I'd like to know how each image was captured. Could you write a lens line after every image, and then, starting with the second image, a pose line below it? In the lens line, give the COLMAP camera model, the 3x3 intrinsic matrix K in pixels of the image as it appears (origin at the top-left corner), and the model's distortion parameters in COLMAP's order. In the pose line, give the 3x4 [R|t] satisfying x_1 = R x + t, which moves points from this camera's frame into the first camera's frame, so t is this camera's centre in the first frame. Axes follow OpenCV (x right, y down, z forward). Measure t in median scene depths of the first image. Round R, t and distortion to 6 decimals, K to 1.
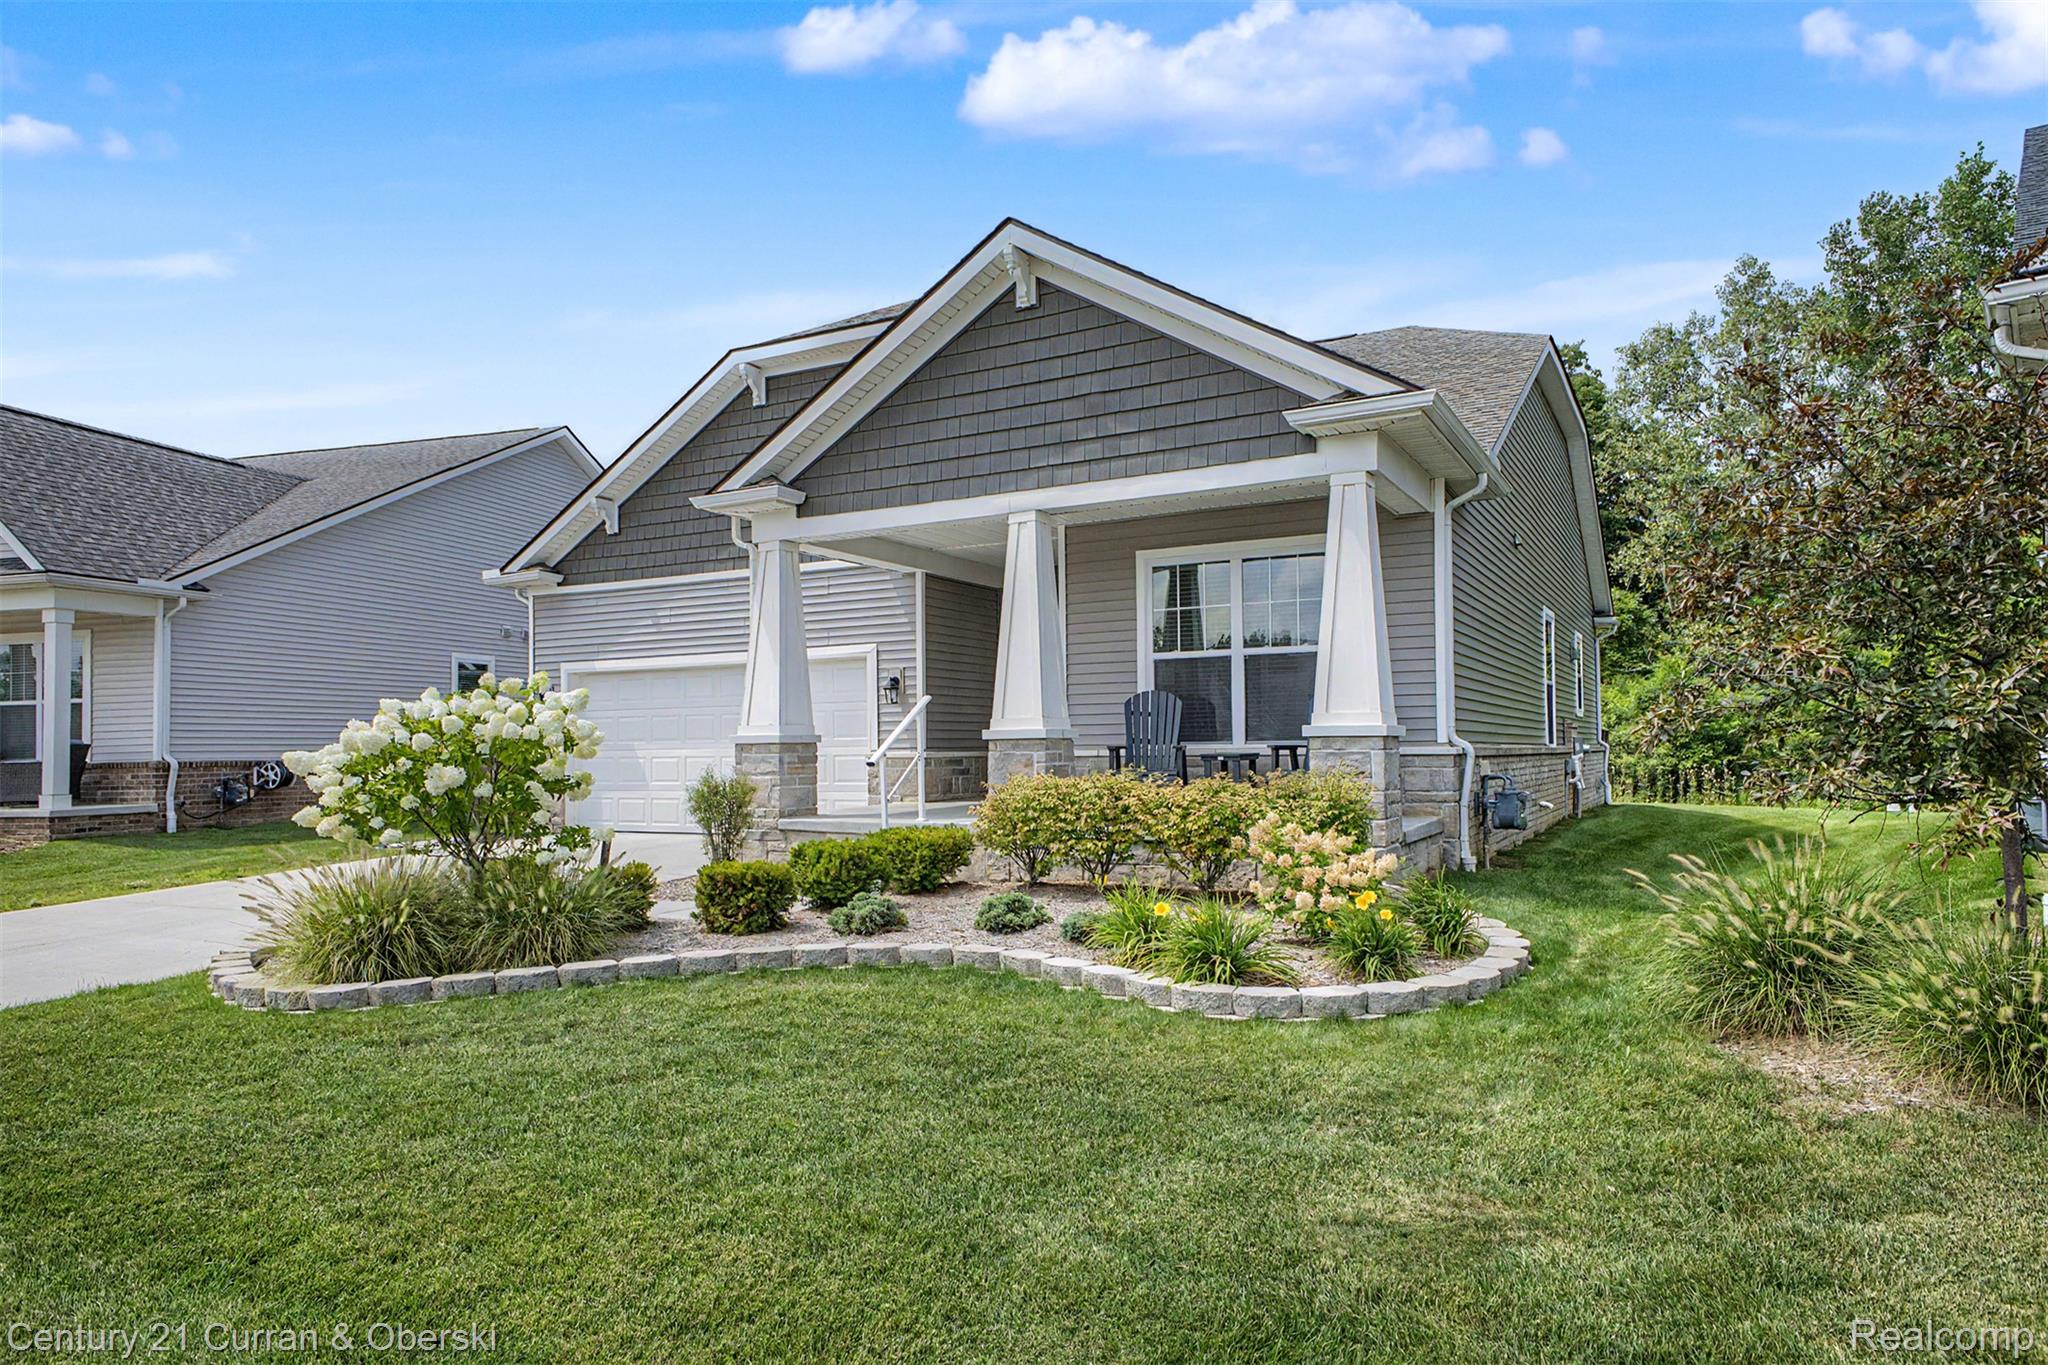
lens RADIAL K [[1267.0, 0, 1023.1], [0, 1267.0, 722.5], [0, 0, 1]] dist [-0.001184, -0.000294]
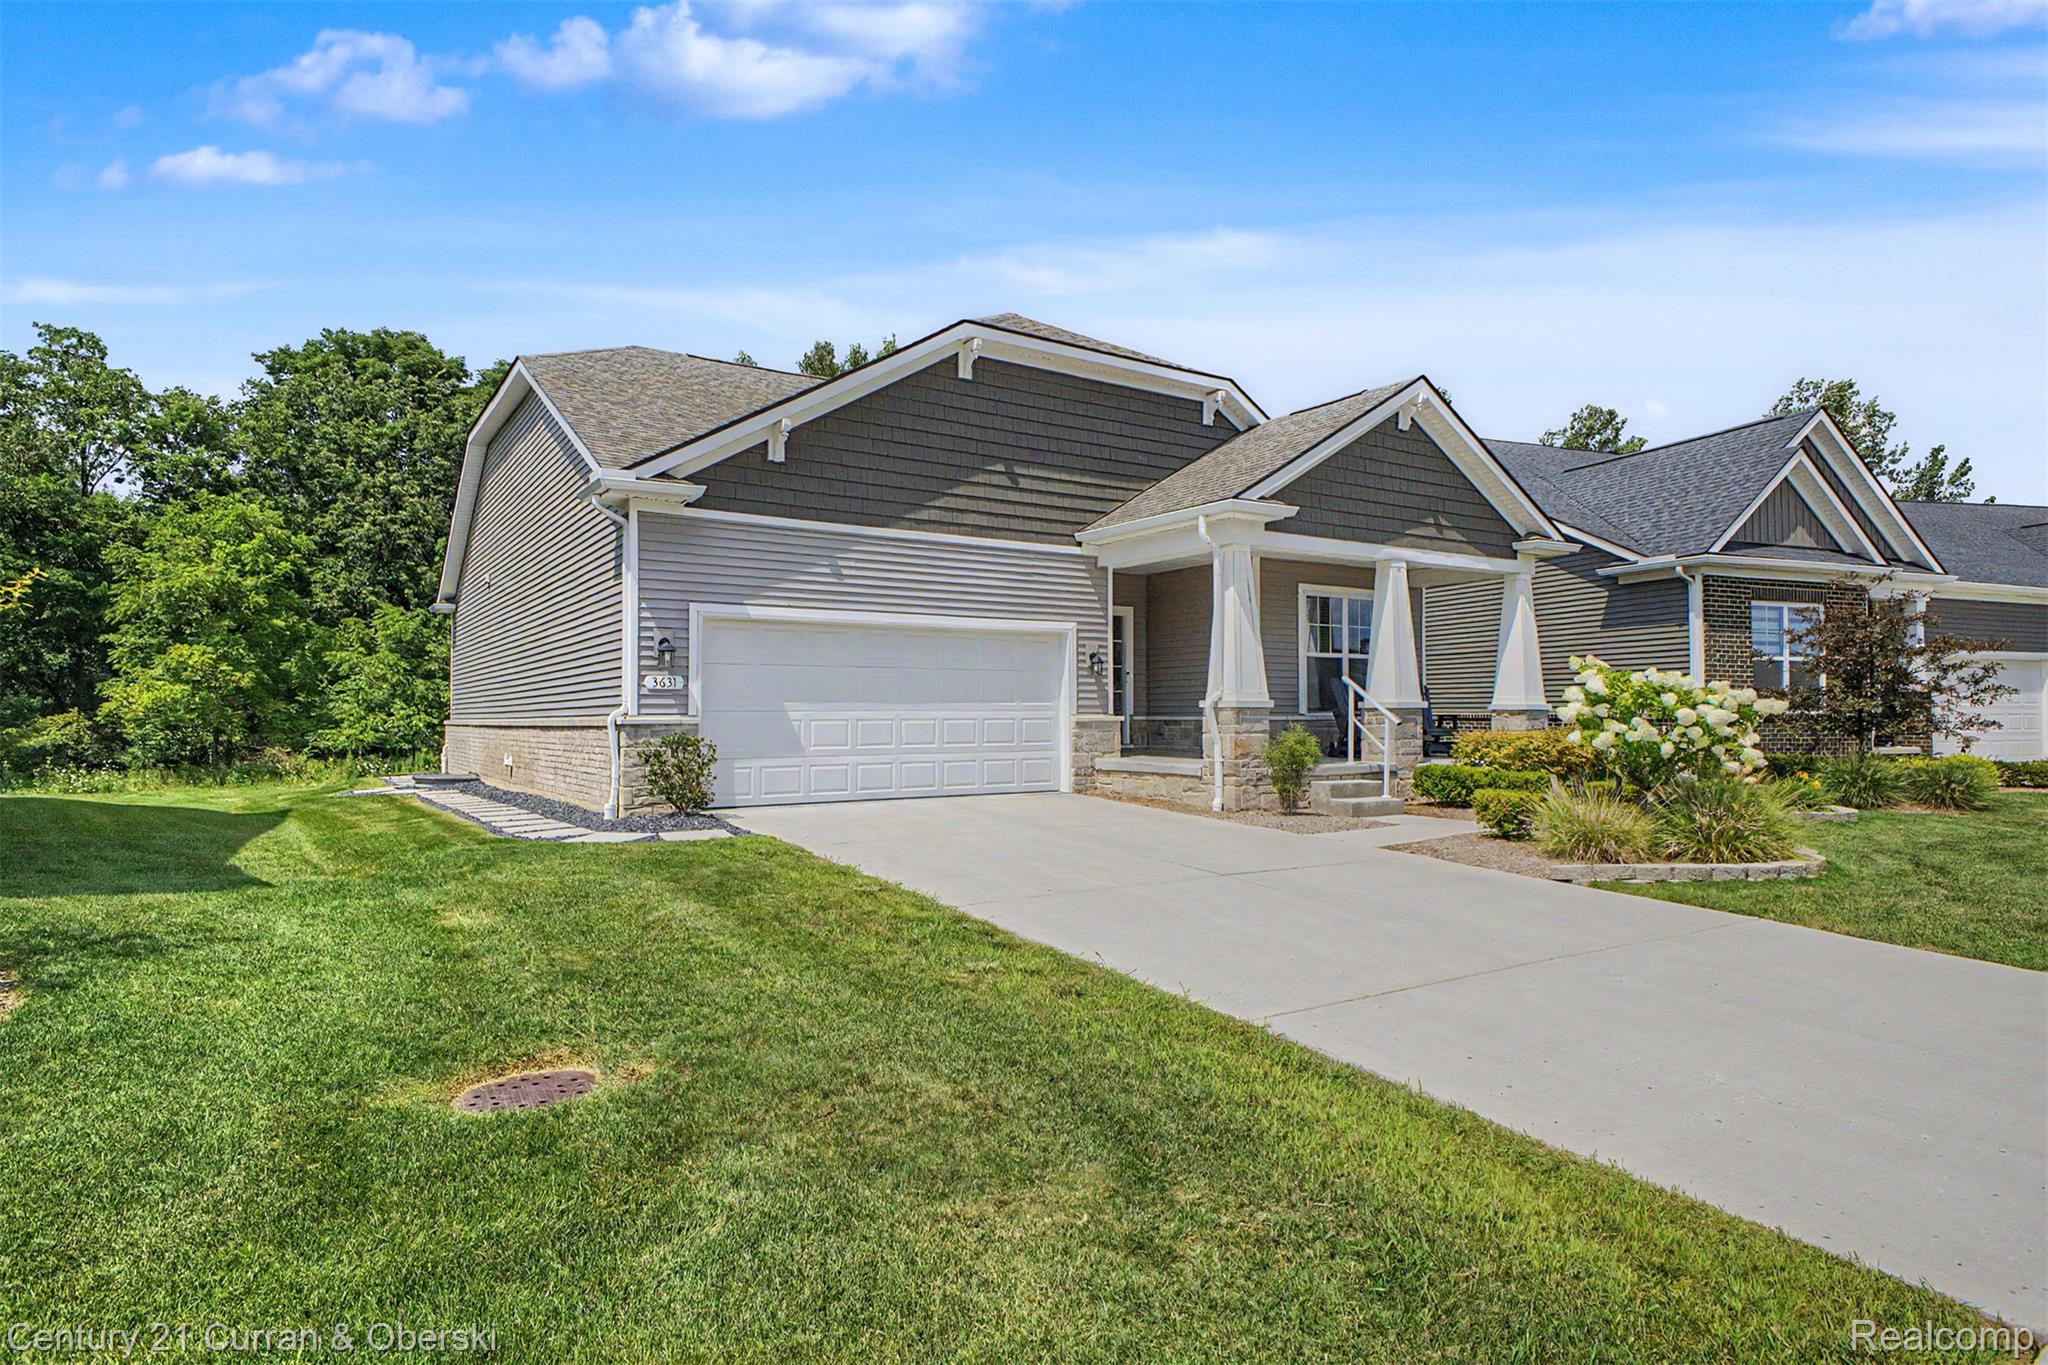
lens RADIAL K [[1125.3, 0, 1024.0], [0, 1125.3, 682.5], [0, 0, 1]] dist [0.021054, -0.001976]
pose [[0.474118, 0.034465, 0.879787, -1.288042], [-0.023434, 0.999374, -0.026521, 0.026110], [-0.880149, -0.008043, 0.474629, 0.678351]]
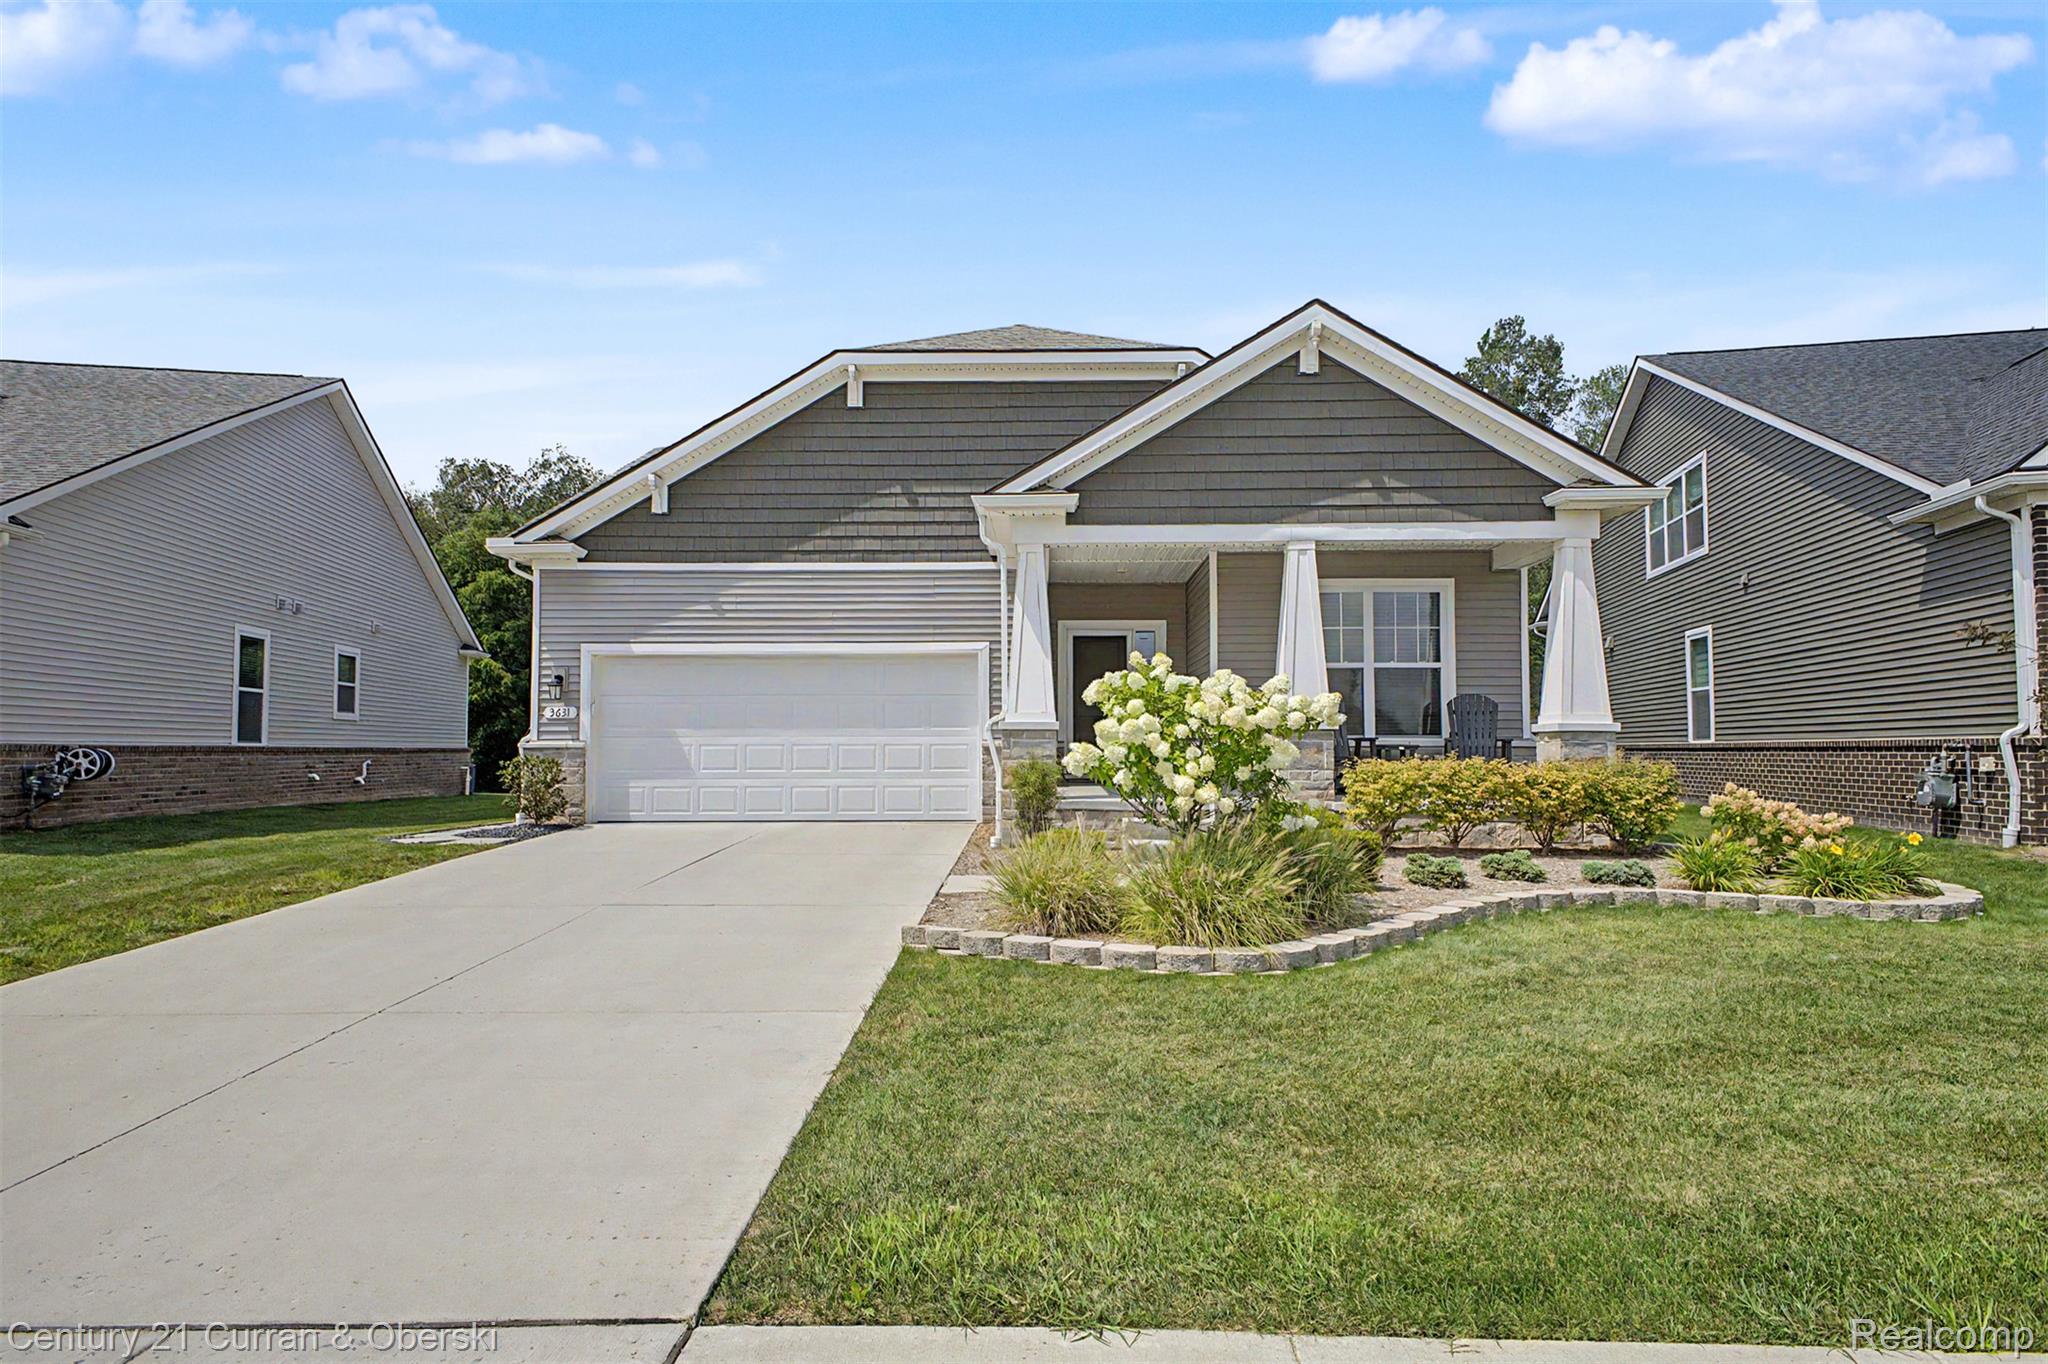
lens RADIAL K [[1105.3, 0, 1024.0], [0, 1105.3, 705.6], [0, 0, 1]] dist [0.001945, -0.000769]
pose [[0.887546, 0.027497, 0.459898, -0.647906], [-0.018690, 0.999545, -0.023693, 0.017845], [-0.460340, 0.012433, 0.887656, 0.173211]]
